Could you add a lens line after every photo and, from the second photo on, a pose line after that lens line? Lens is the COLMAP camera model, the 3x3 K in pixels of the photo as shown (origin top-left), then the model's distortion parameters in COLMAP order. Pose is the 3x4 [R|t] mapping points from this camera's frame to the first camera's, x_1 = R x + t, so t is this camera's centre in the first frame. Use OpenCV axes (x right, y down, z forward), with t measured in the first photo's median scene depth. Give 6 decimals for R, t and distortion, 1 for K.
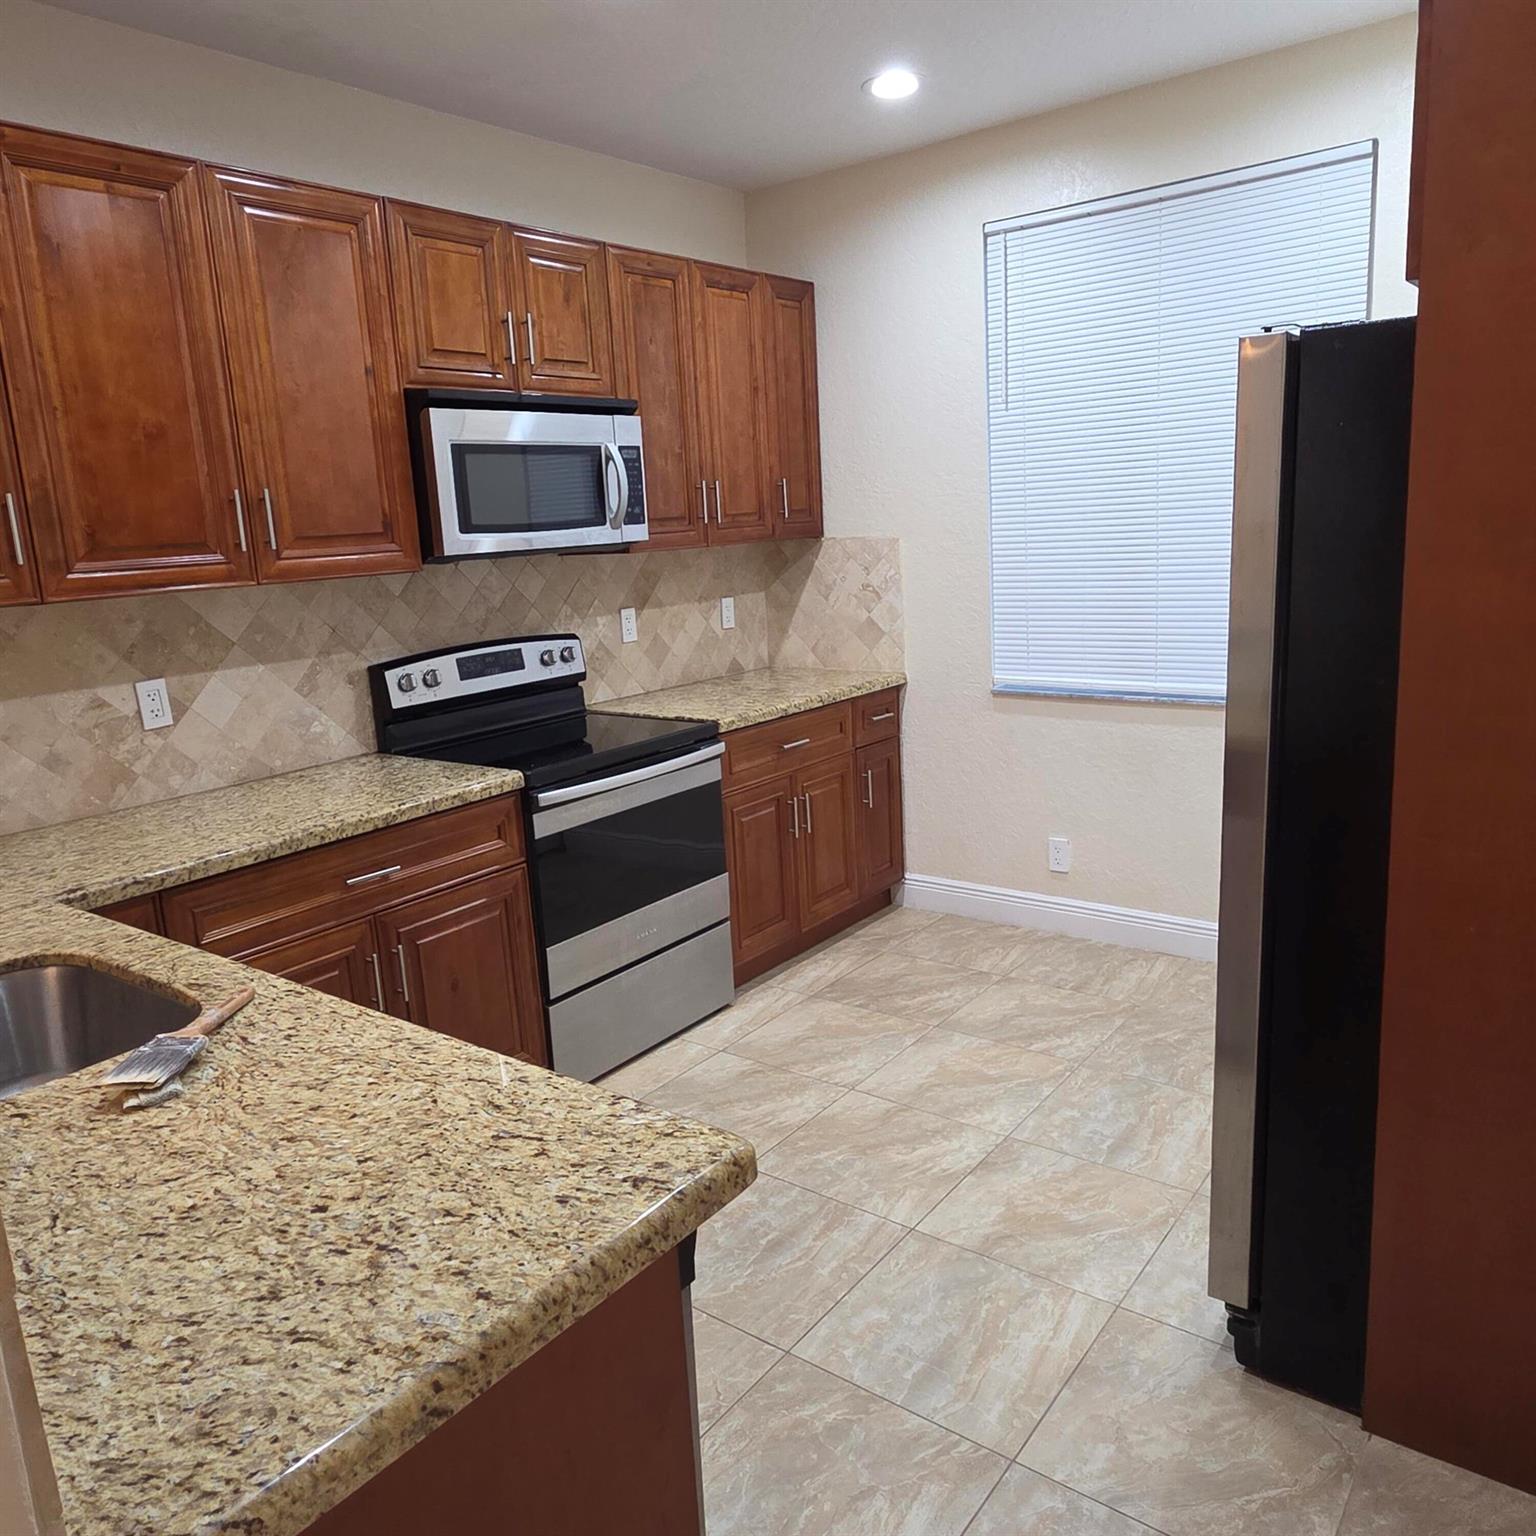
lens RADIAL K [[1187.8, 0, 765.9], [0, 1187.8, 744.1], [0, 0, 1]] dist [0.003243, -0.001291]
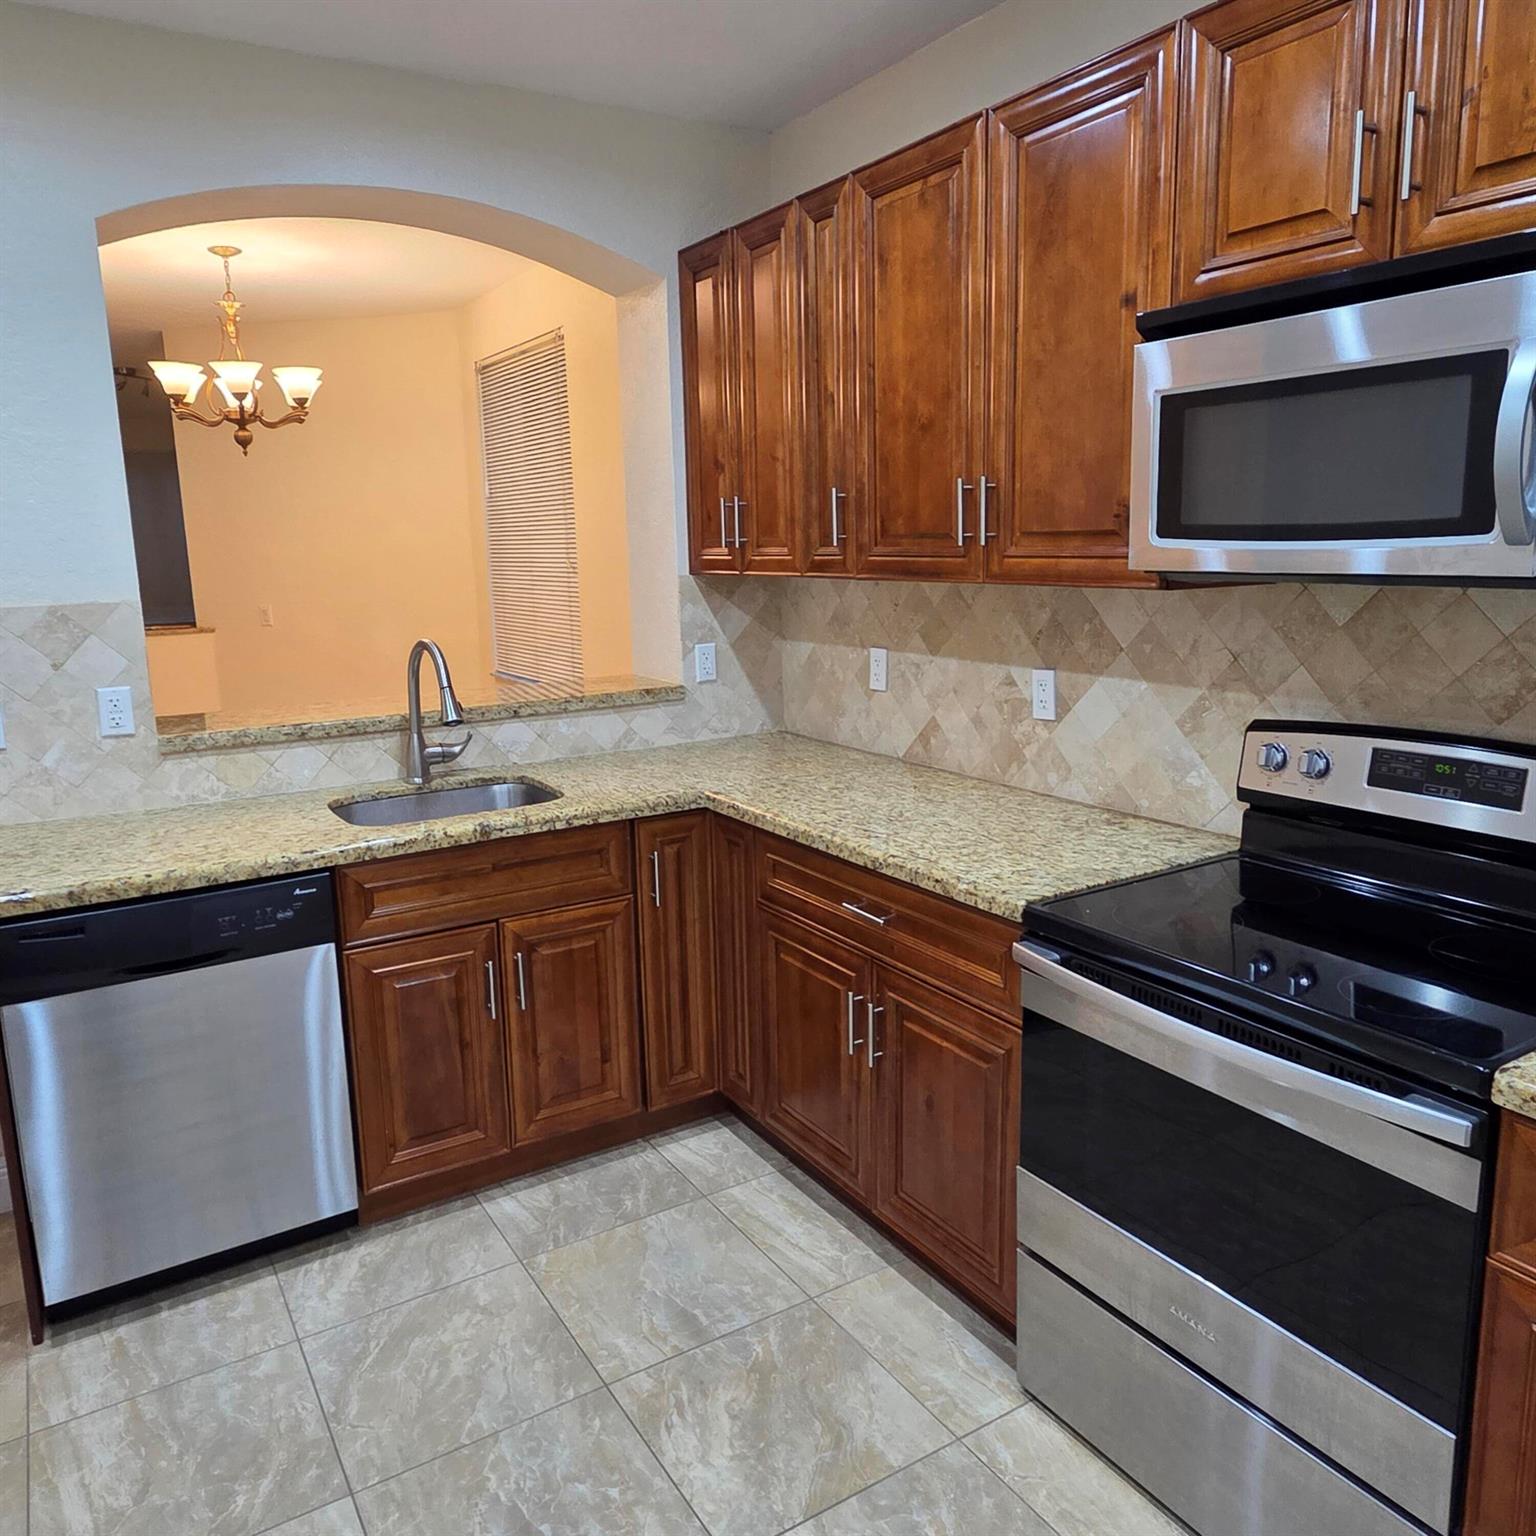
lens RADIAL K [[1187.8, 0, 765.9], [0, 1187.8, 744.1], [0, 0, 1]] dist [0.003243, -0.001291]
pose [[-0.355038, 0.225102, -0.907346, 0.419893], [-0.135518, 0.947933, 0.288198, -0.226695], [0.924977, 0.225283, -0.306046, 1.021500]]
